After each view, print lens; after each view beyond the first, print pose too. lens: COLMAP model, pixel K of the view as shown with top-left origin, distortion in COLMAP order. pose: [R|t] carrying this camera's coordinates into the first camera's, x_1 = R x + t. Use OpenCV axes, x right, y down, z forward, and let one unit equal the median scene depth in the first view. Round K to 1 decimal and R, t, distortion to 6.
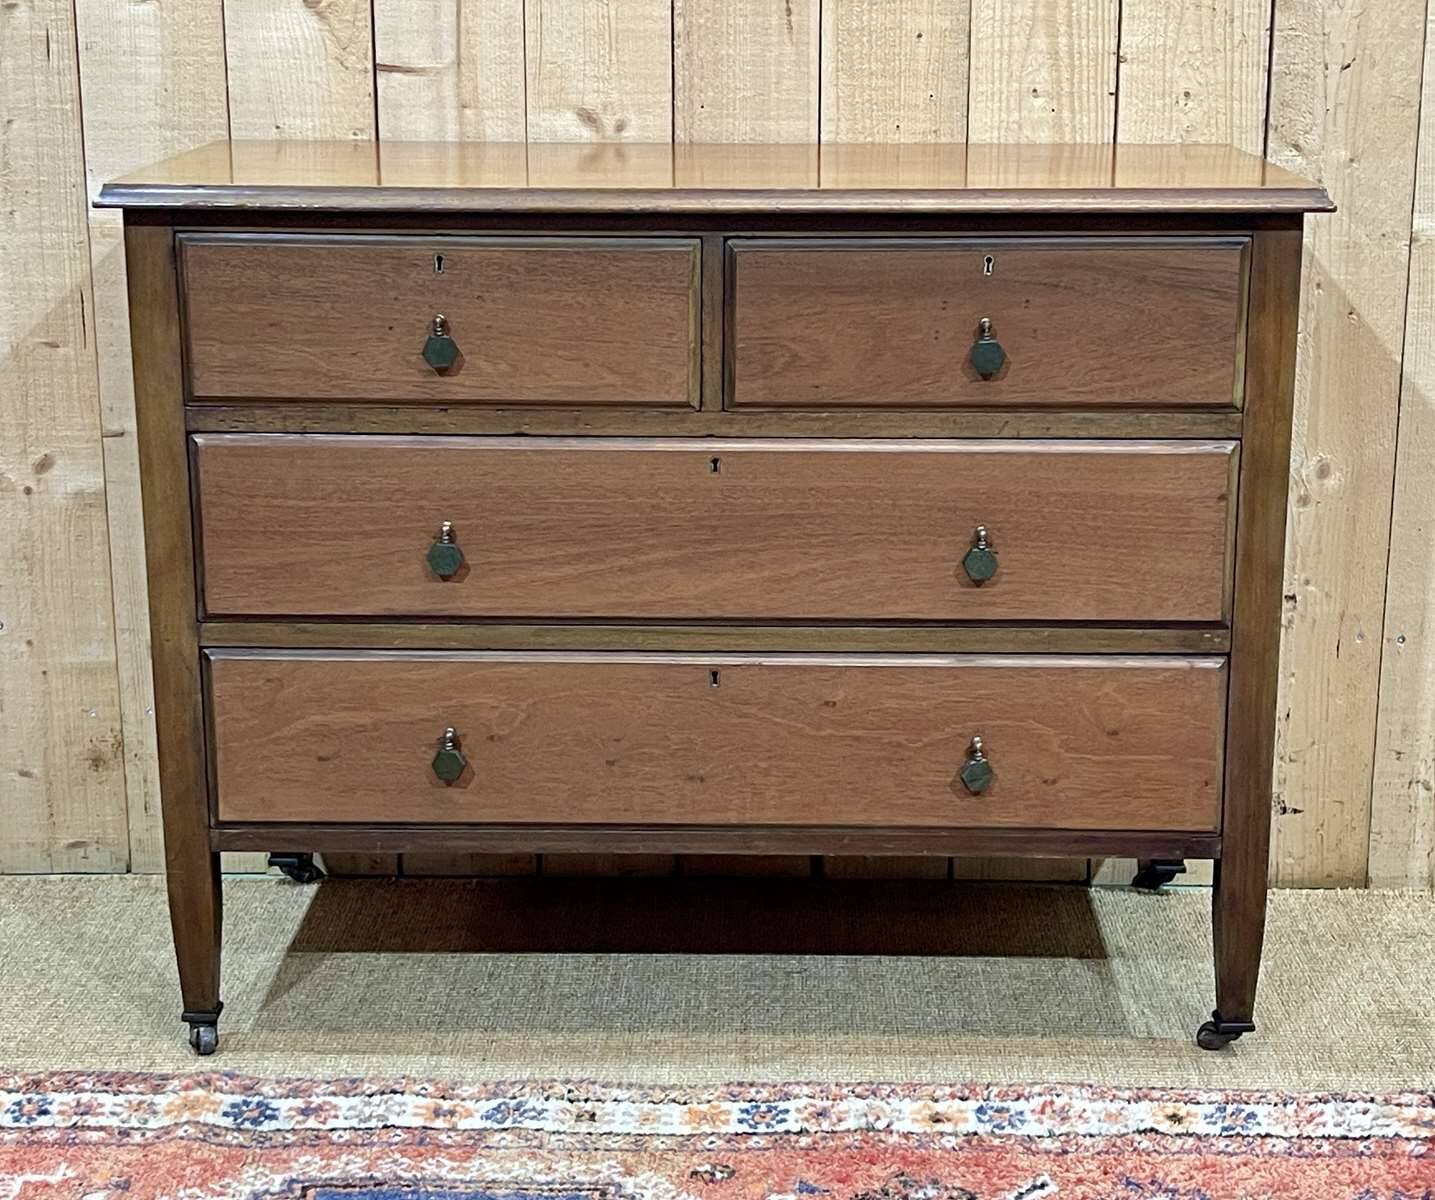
lens RADIAL K [[2543.6, 0, 723.3], [0, 2543.6, 586.1], [0, 0, 1]] dist [0.055584, 0.000000]
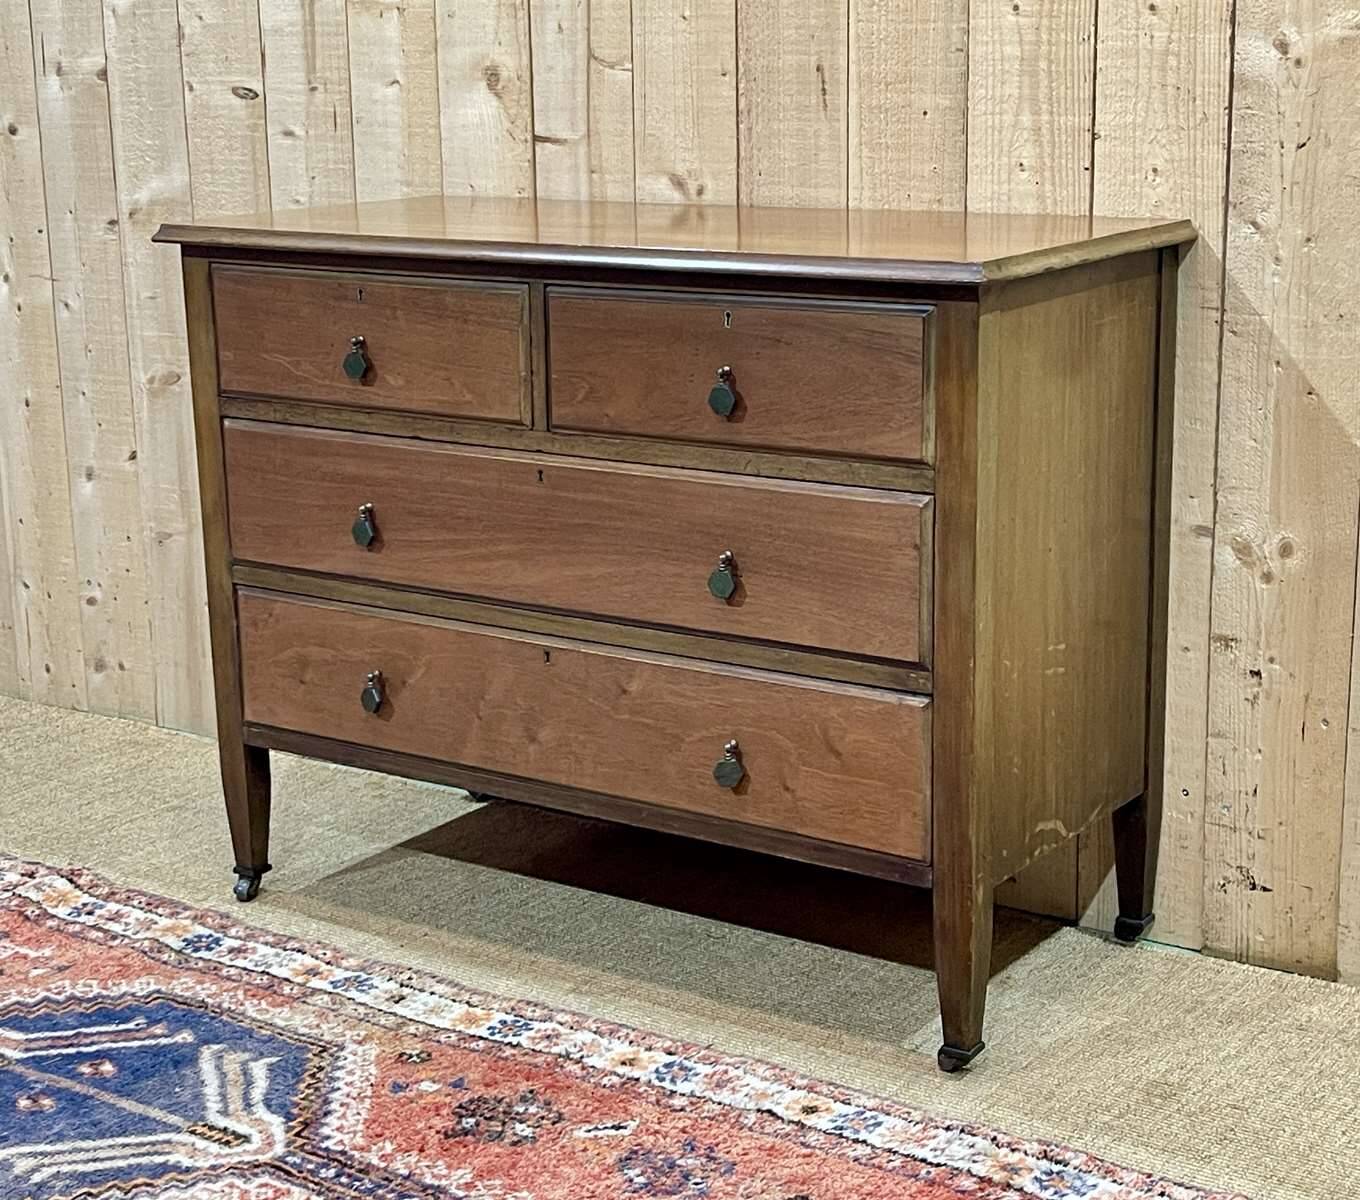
lens RADIAL K [[2382.2, 0, 668.7], [0, 2382.2, 594.6], [0, 0, 1]] dist [0.077370, 0.000000]
pose [[0.832082, 0.112881, -0.543044, 0.635480], [-0.117359, 0.992735, 0.026533, -0.028478], [0.542094, 0.041653, 0.839285, 0.100529]]
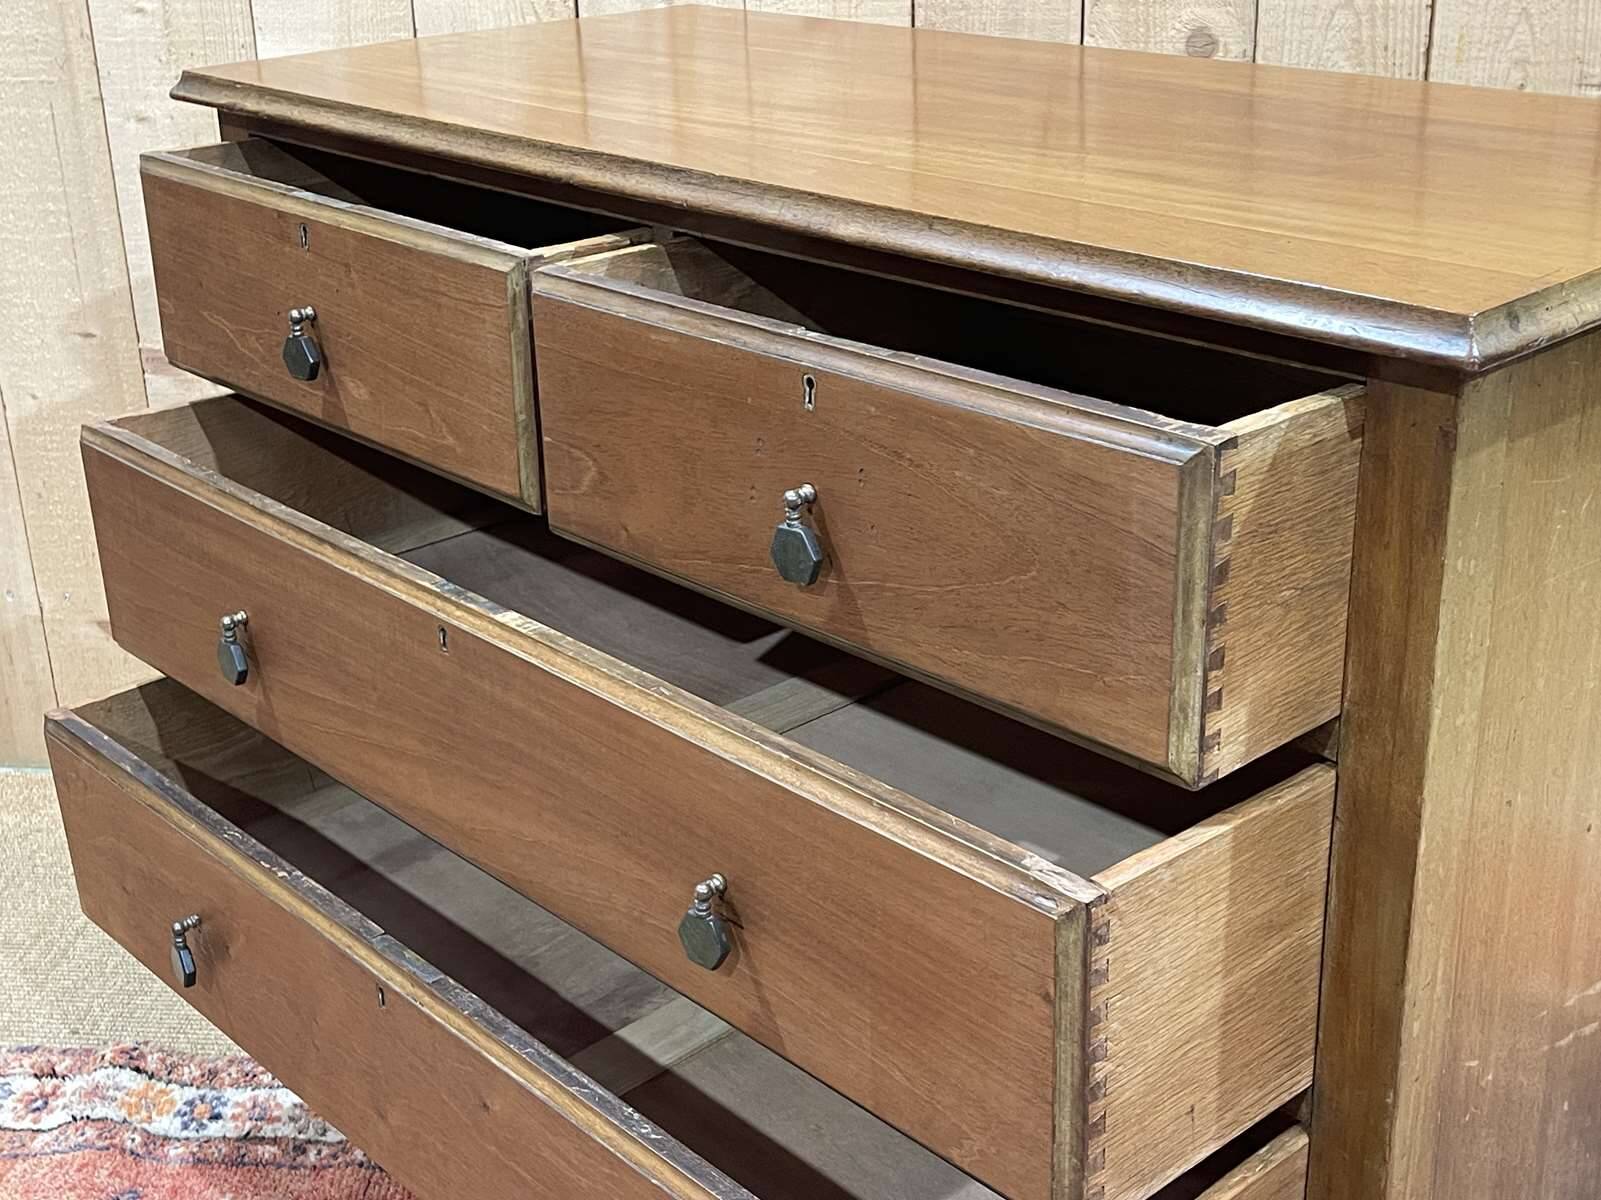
lens RADIAL K [[2153.8, 0, 793.6], [0, 2153.8, 607.7], [0, 0, 1]] dist [0.026991, 0.000000]
pose [[0.996925, 0.006478, -0.078098, -0.001823], [0.004898, 0.989480, 0.144589, -0.081448], [0.078213, -0.144526, 0.986405, 0.277384]]
